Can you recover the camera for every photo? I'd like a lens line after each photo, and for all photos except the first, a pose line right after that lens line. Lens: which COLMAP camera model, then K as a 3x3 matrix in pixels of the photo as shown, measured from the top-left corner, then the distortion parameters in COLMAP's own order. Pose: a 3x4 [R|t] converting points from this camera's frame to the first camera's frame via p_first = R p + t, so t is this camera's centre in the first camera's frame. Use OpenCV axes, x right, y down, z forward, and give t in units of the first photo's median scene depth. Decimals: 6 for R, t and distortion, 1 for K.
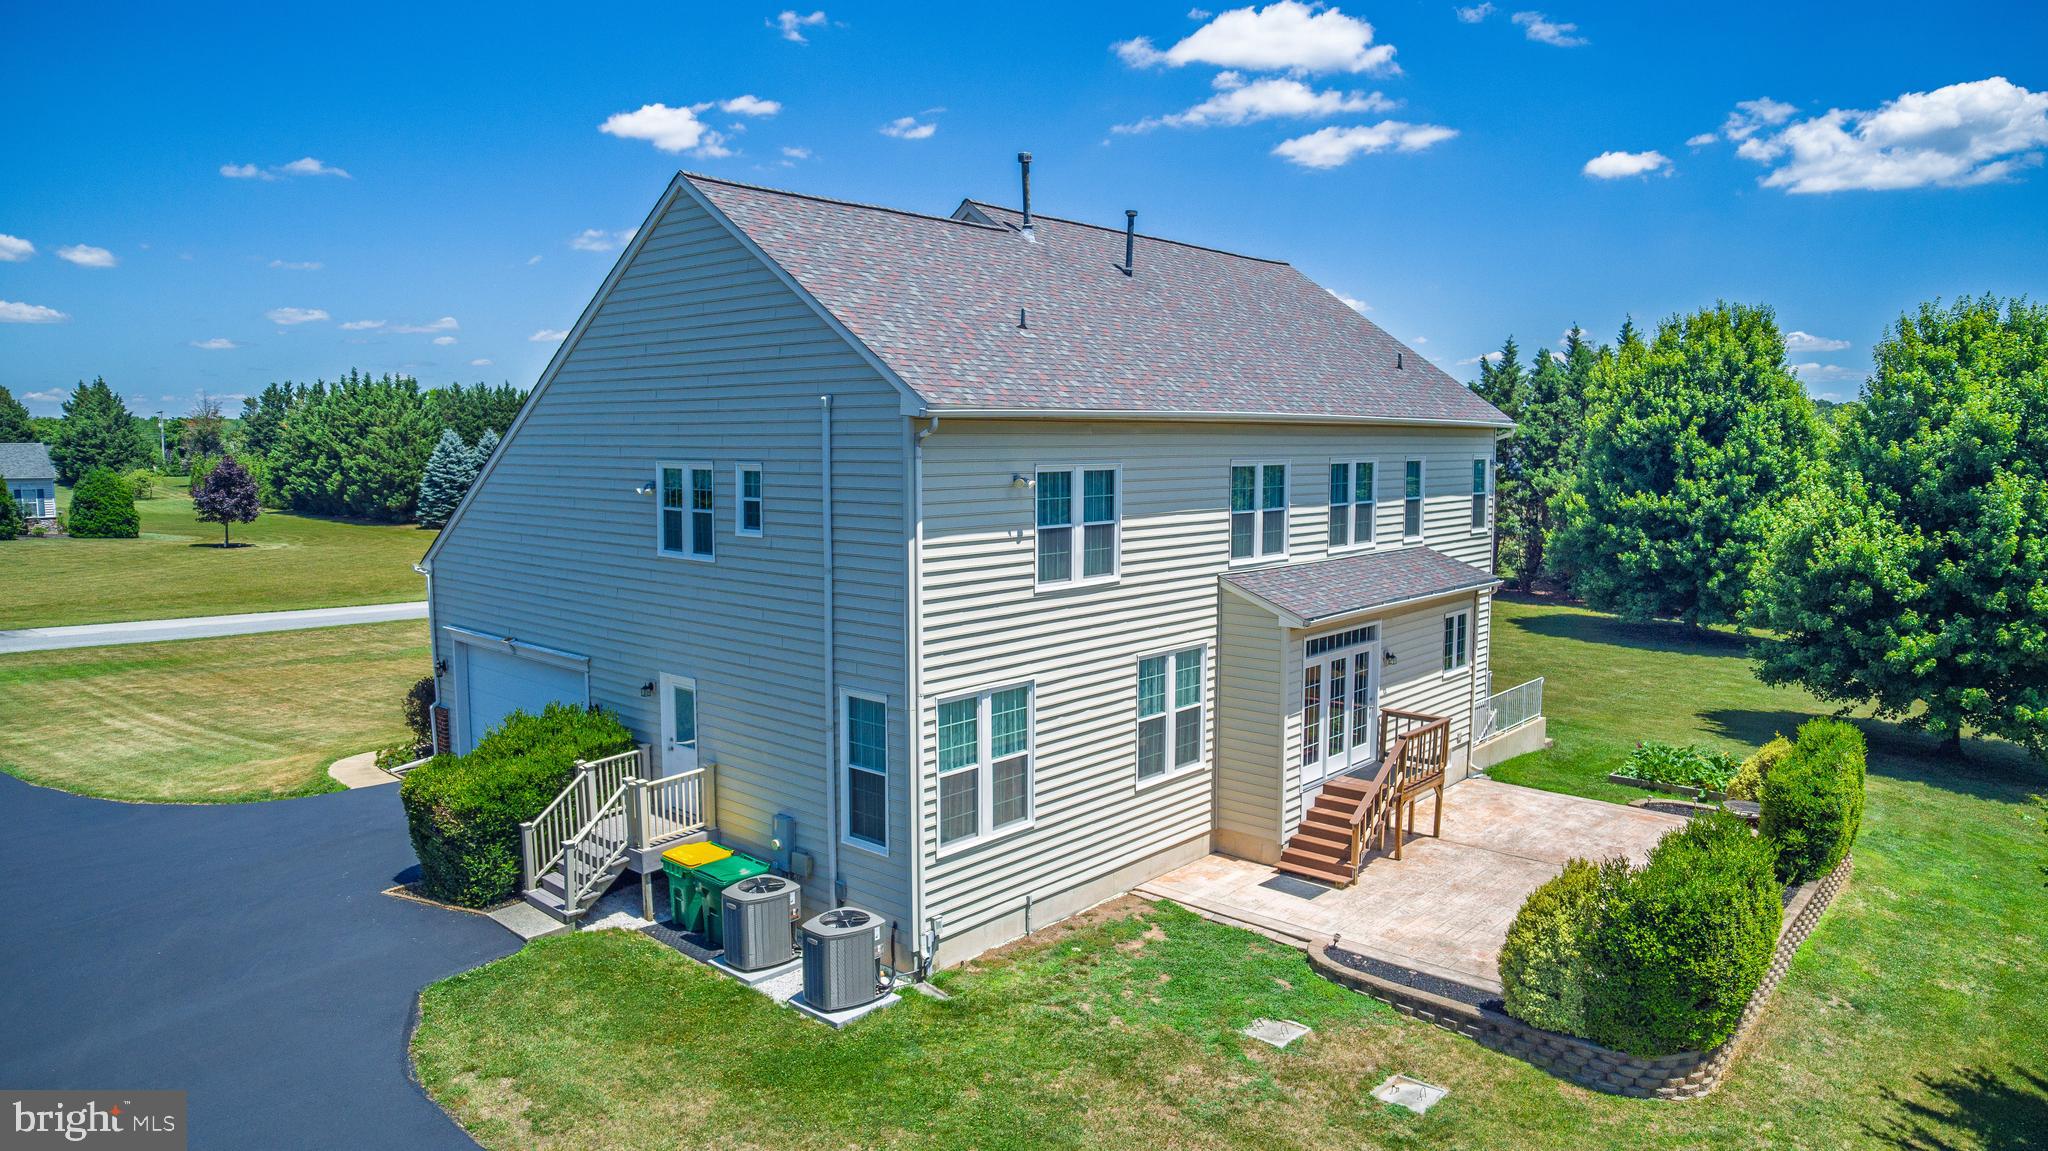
lens RADIAL K [[1289.1, 0, 1024.0], [0, 1289.1, 575.5], [0, 0, 1]] dist [-0.068131, 0.003791]
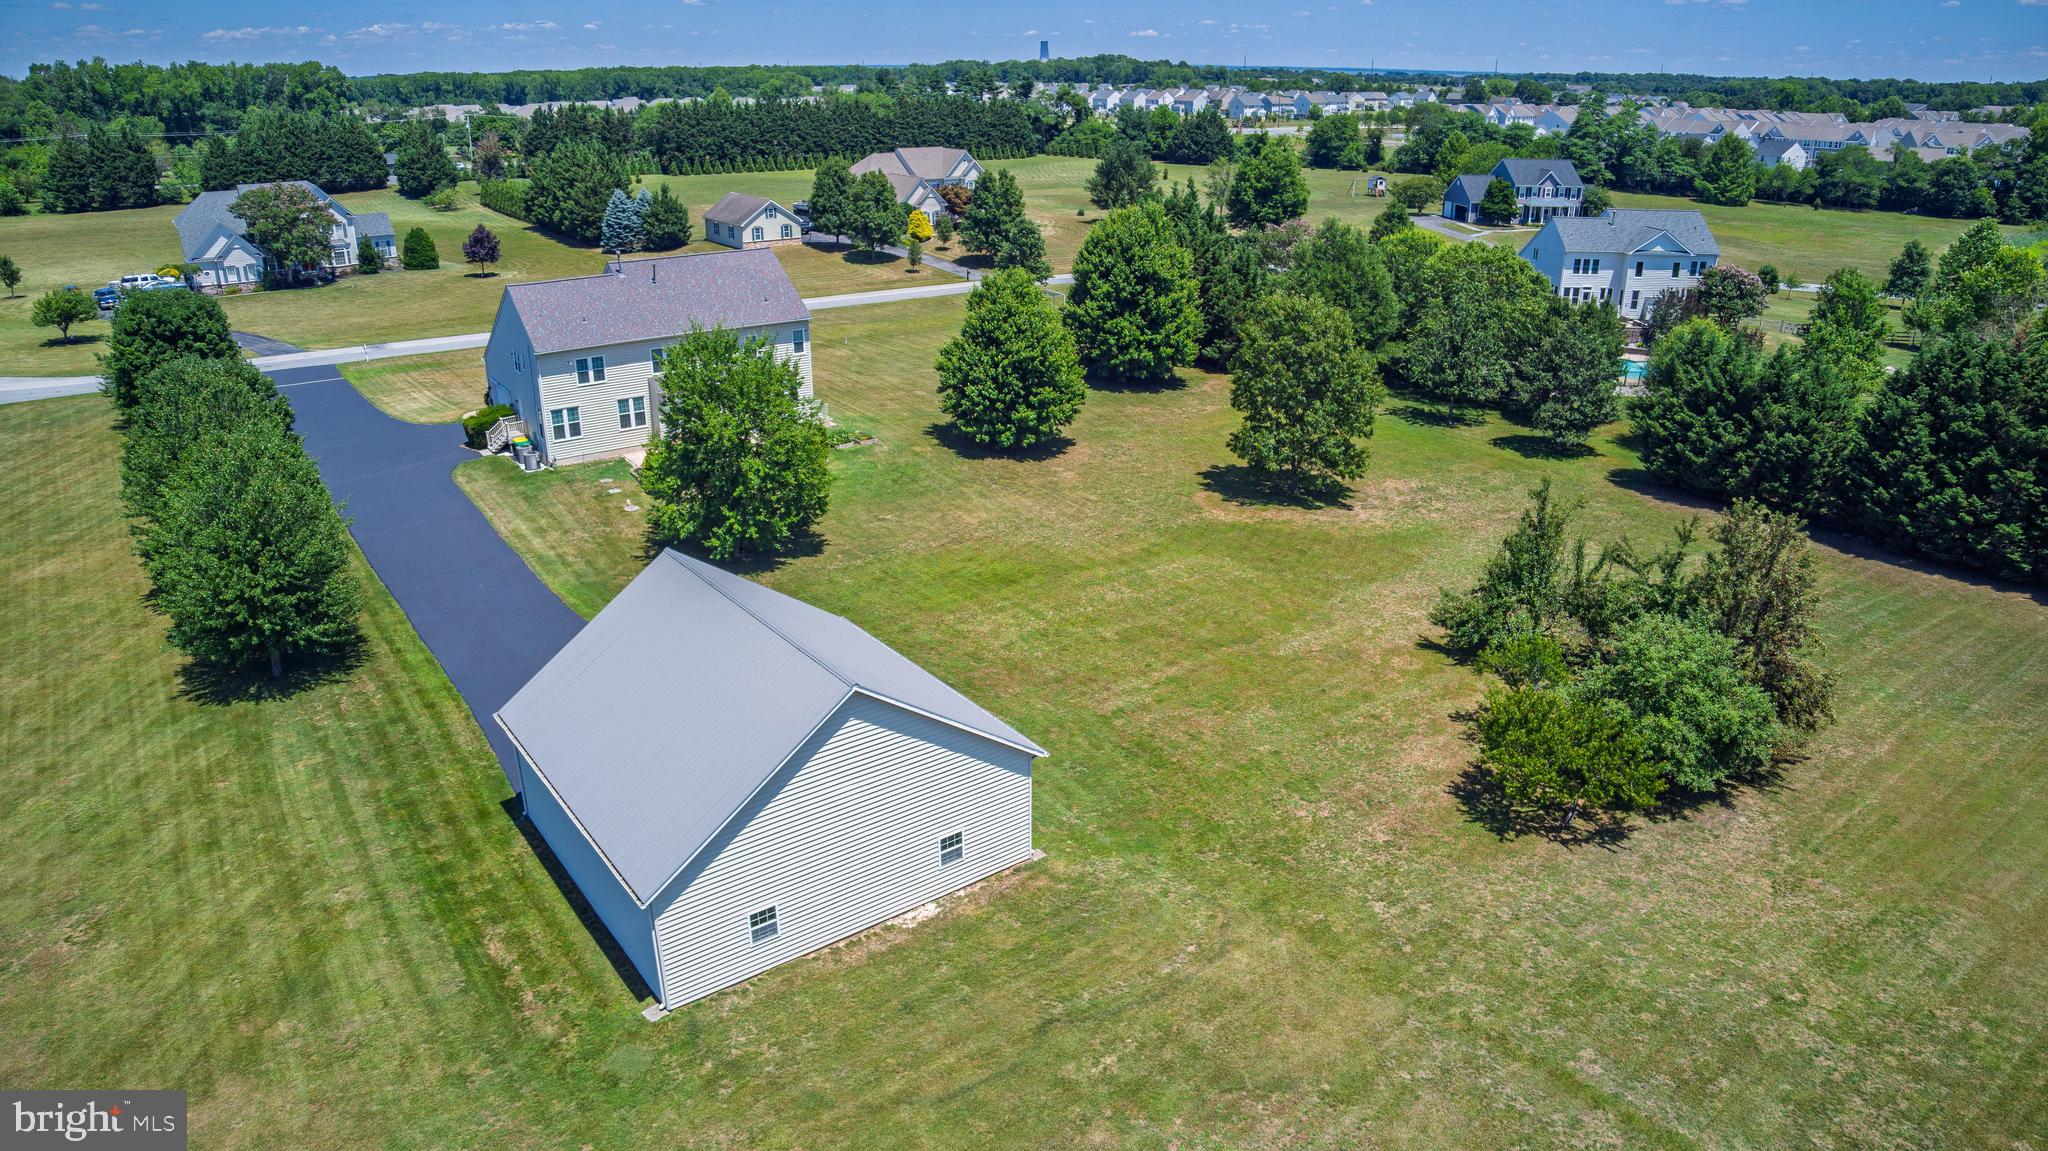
lens RADIAL K [[1304.2, 0, 1040.7], [0, 1304.2, 566.1], [0, 0, 1]] dist [-0.113467, 0.036031]
pose [[0.976598, 0.080839, -0.199302, 2.185340], [-0.025531, 0.963695, 0.265780, -0.529954], [0.213551, -0.254472, 0.943207, -2.624732]]
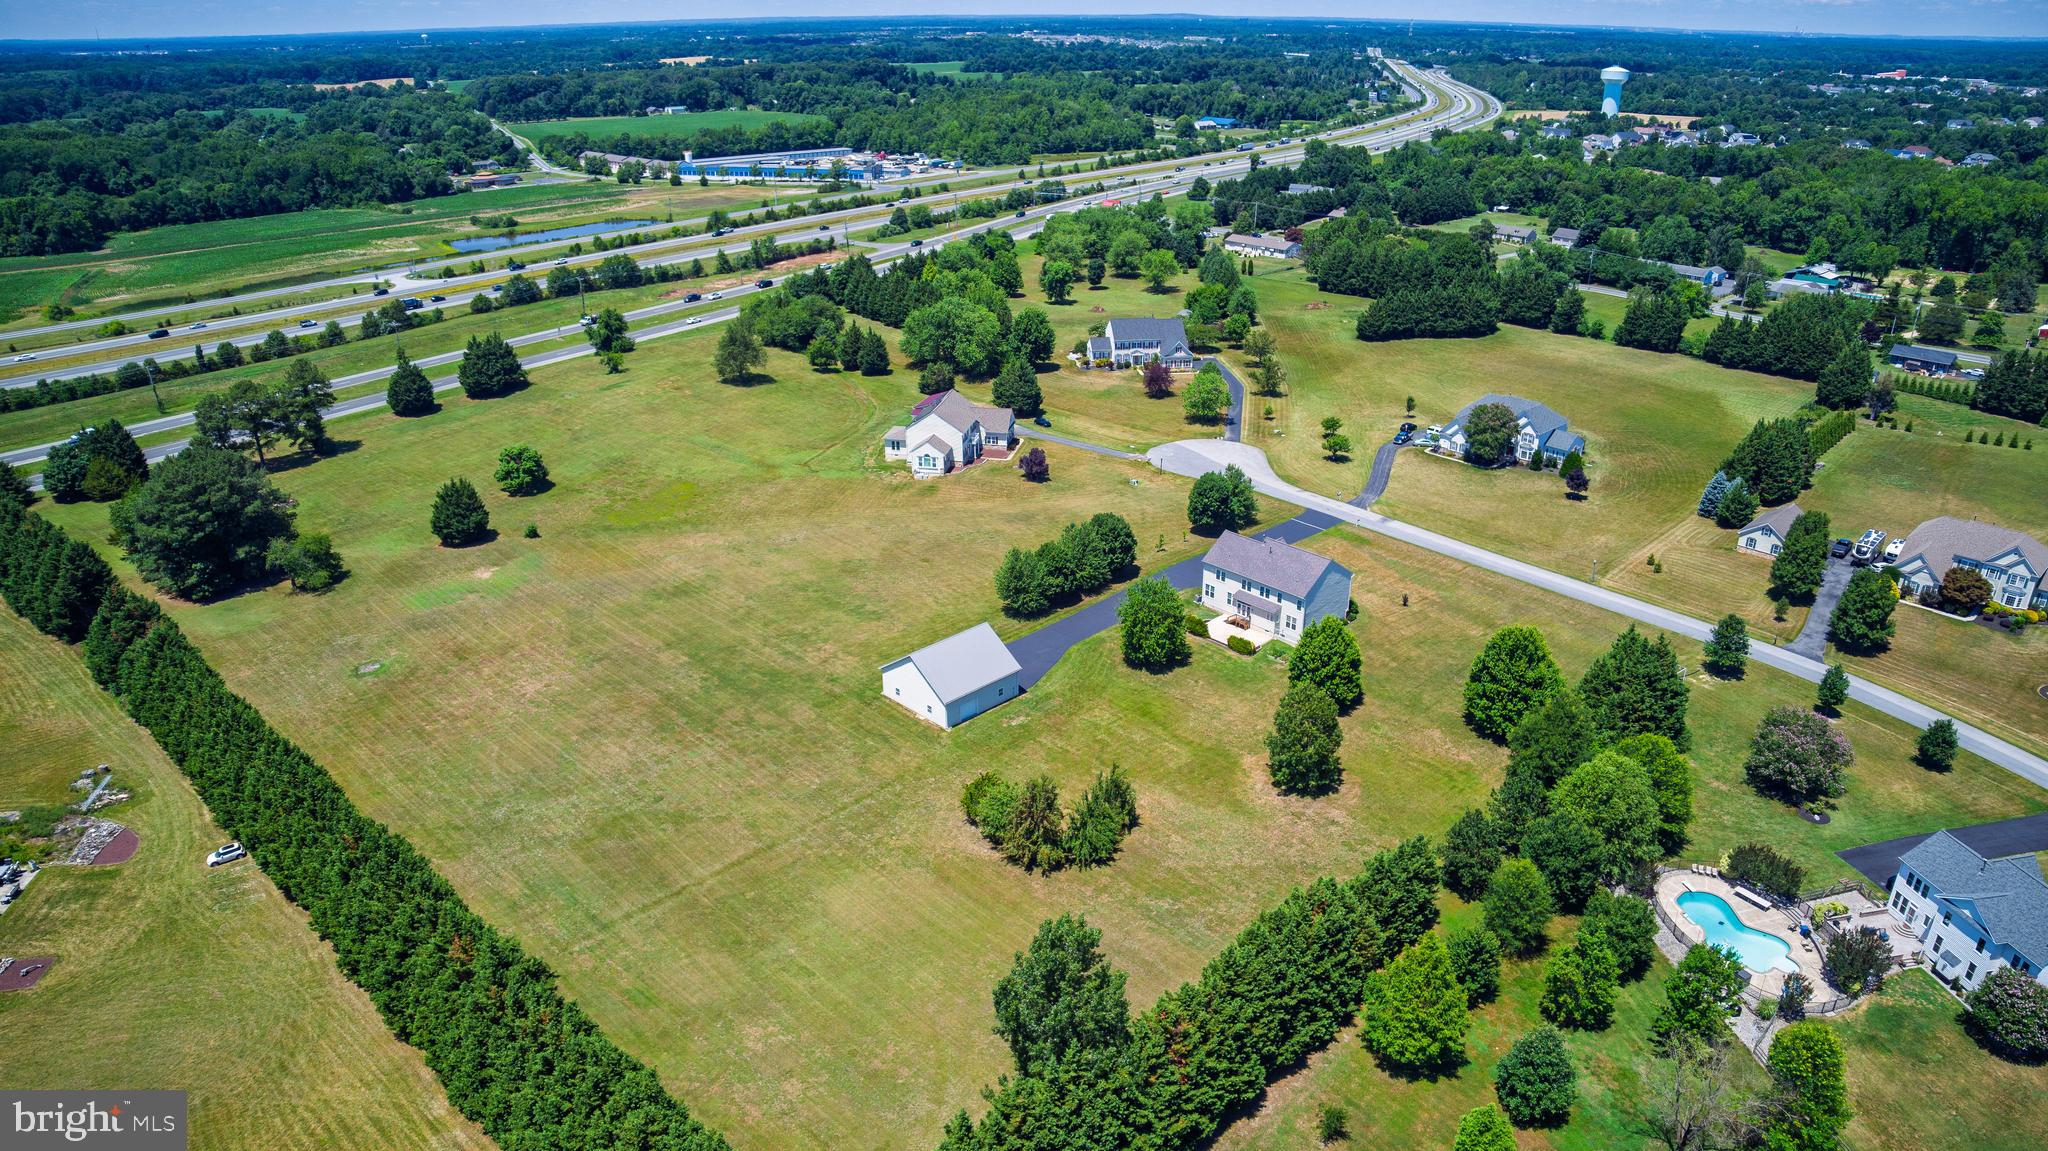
lens RADIAL K [[1304.2, 0, 1040.7], [0, 1304.2, 566.1], [0, 0, 1]] dist [-0.113467, 0.036031]
pose [[-0.090438, 0.394676, -0.914359, 8.668224], [-0.105066, 0.909216, 0.402849, -3.728437], [0.990344, 0.132501, -0.040761, -0.017832]]
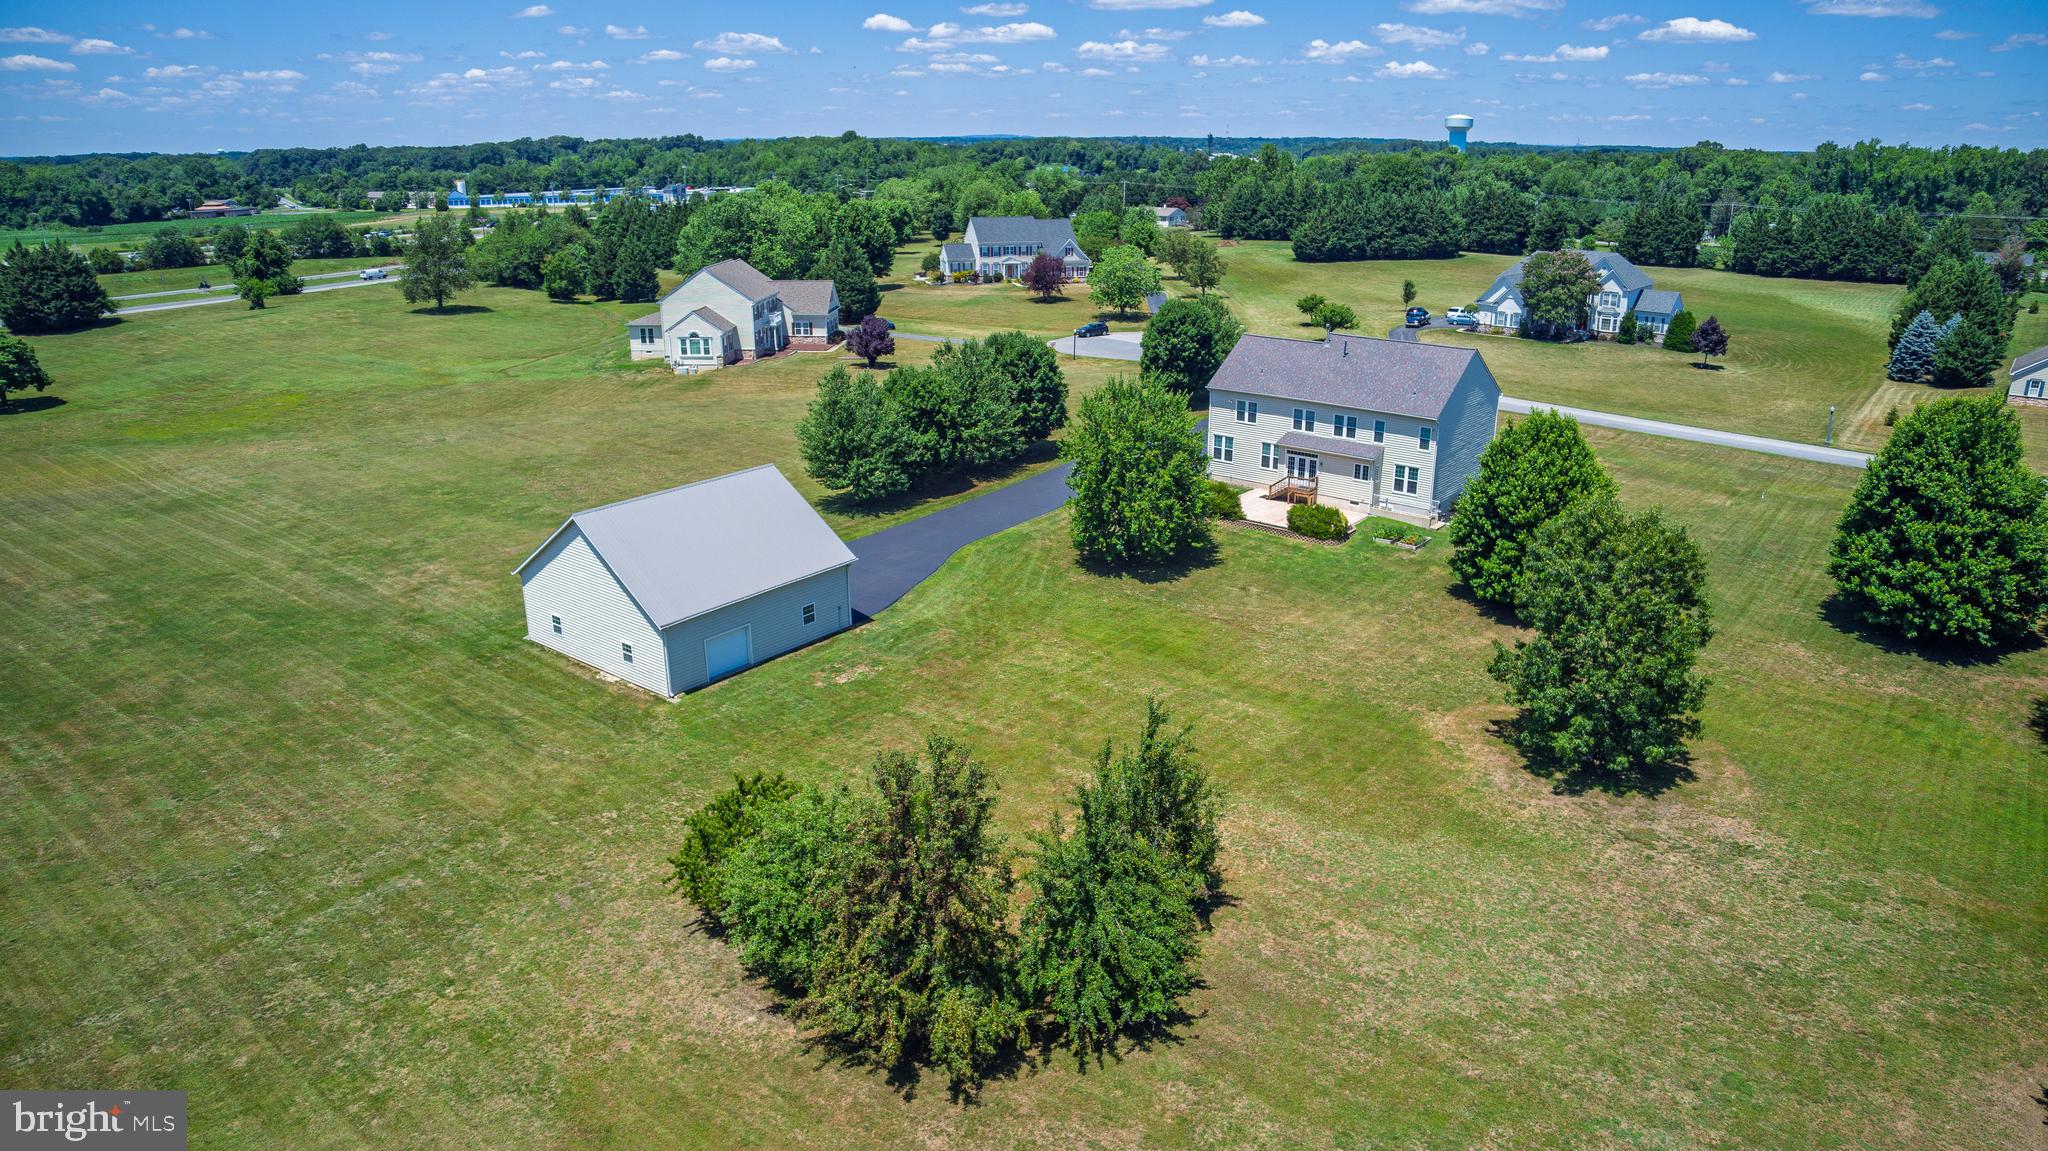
lens RADIAL K [[1304.2, 0, 1040.7], [0, 1304.2, 566.1], [0, 0, 1]] dist [-0.113467, 0.036031]
pose [[0.039284, 0.314379, -0.948484, 4.691859], [-0.106004, 0.945172, 0.308891, -0.888499], [0.993589, 0.088408, 0.070455, -0.141705]]
